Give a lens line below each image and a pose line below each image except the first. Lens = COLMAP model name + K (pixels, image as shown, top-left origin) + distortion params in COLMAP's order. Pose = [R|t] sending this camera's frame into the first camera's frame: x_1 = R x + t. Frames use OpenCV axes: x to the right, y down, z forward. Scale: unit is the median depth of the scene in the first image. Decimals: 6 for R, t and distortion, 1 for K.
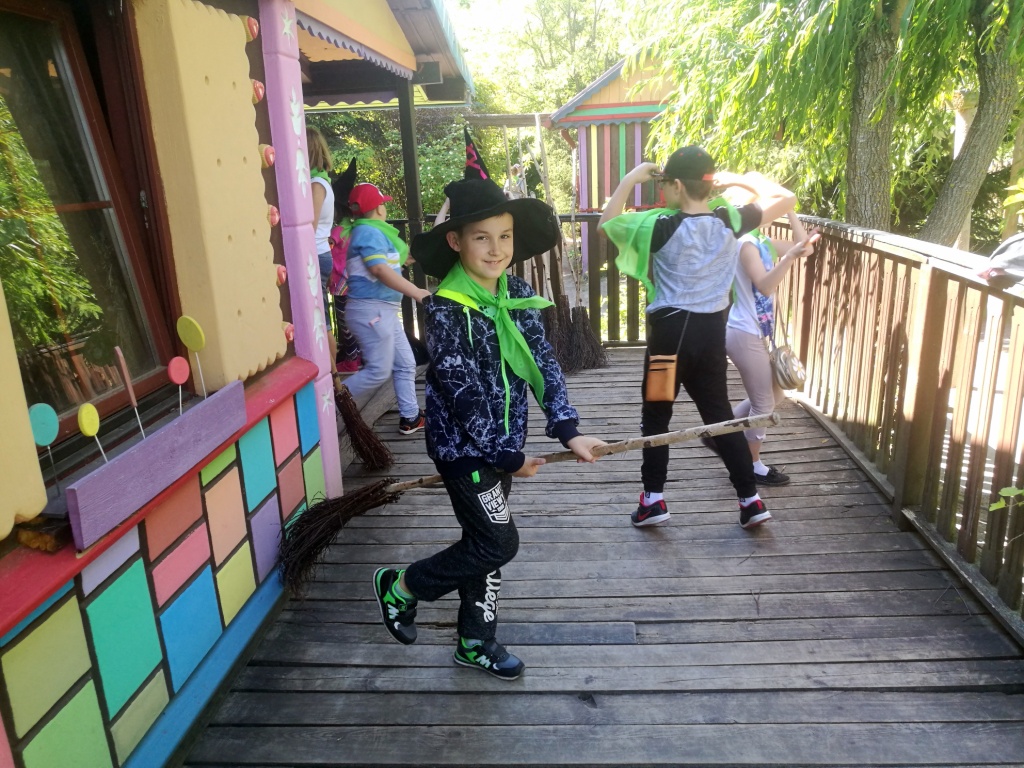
lens RADIAL K [[815.1, 0, 517.2], [0, 815.1, 380.1], [0, 0, 1]] dist [-0.022107, 0.049198]
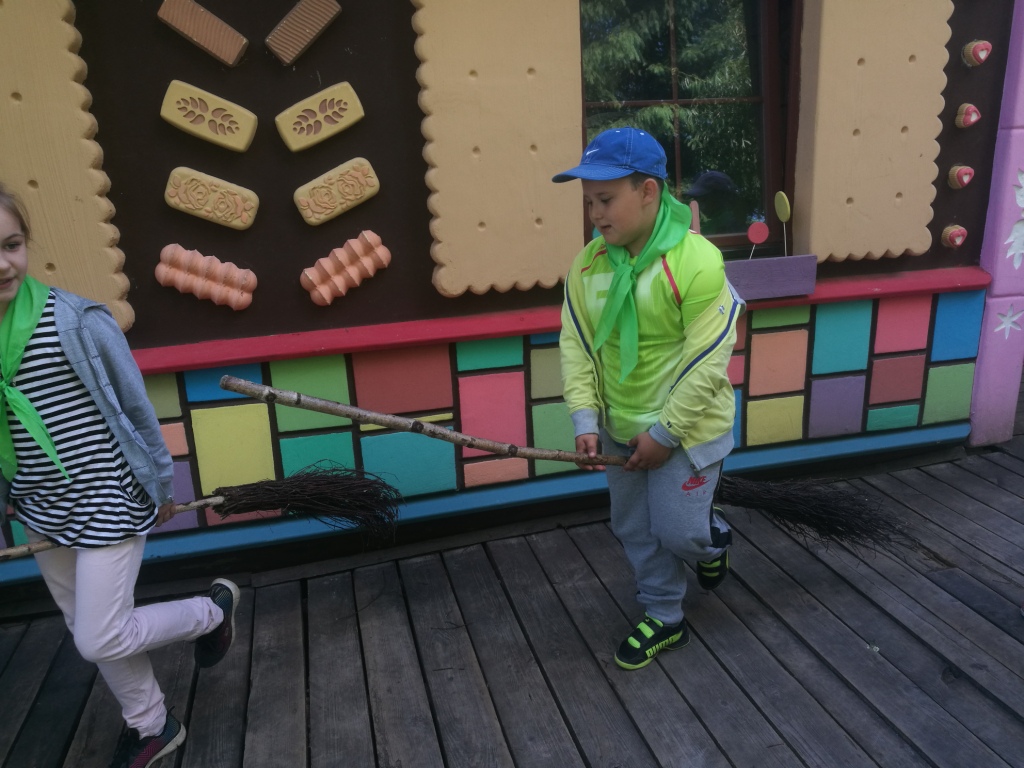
lens RADIAL K [[815.1, 0, 511.1], [0, 815.1, 379.8], [0, 0, 1]] dist [-0.022107, 0.049198]
pose [[0.309027, 0.307396, -0.900006, 0.613518], [-0.225032, 0.943087, 0.244843, -0.018050], [0.924047, 0.126868, 0.360613, 0.190982]]
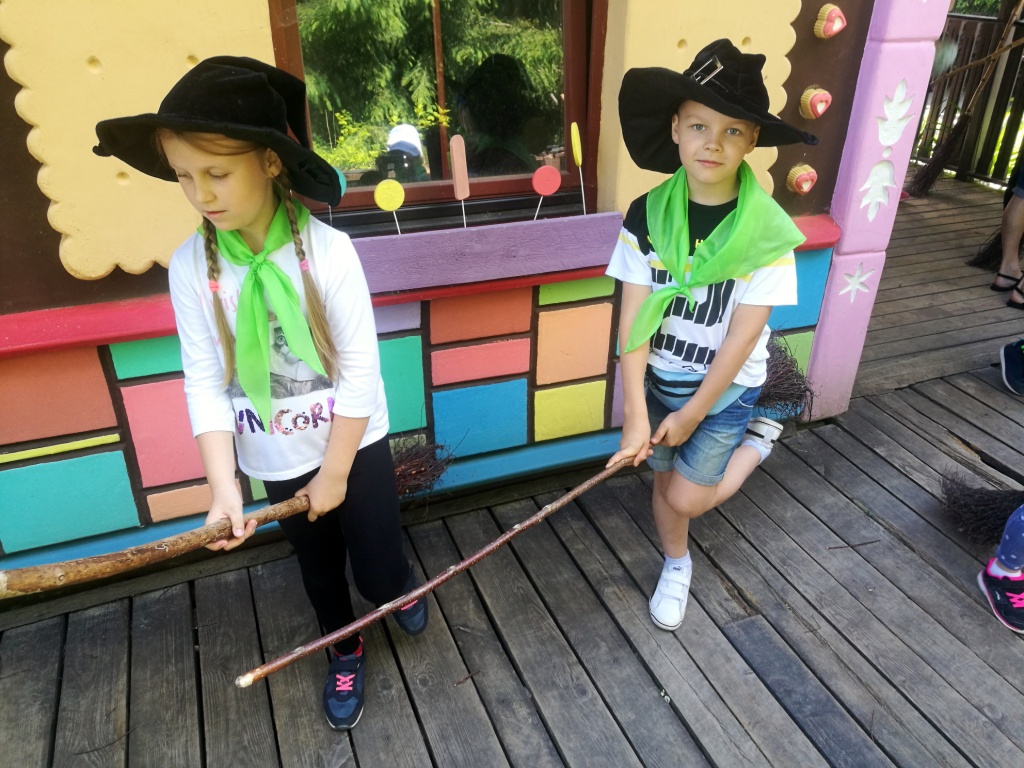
lens RADIAL K [[815.1, 0, 514.6], [0, 815.1, 377.2], [0, 0, 1]] dist [-0.022107, 0.049198]
pose [[0.423127, 0.481200, -0.767730, 0.358779], [-0.272342, 0.875681, 0.398763, -0.159239], [0.864172, 0.040358, 0.501576, 0.454306]]
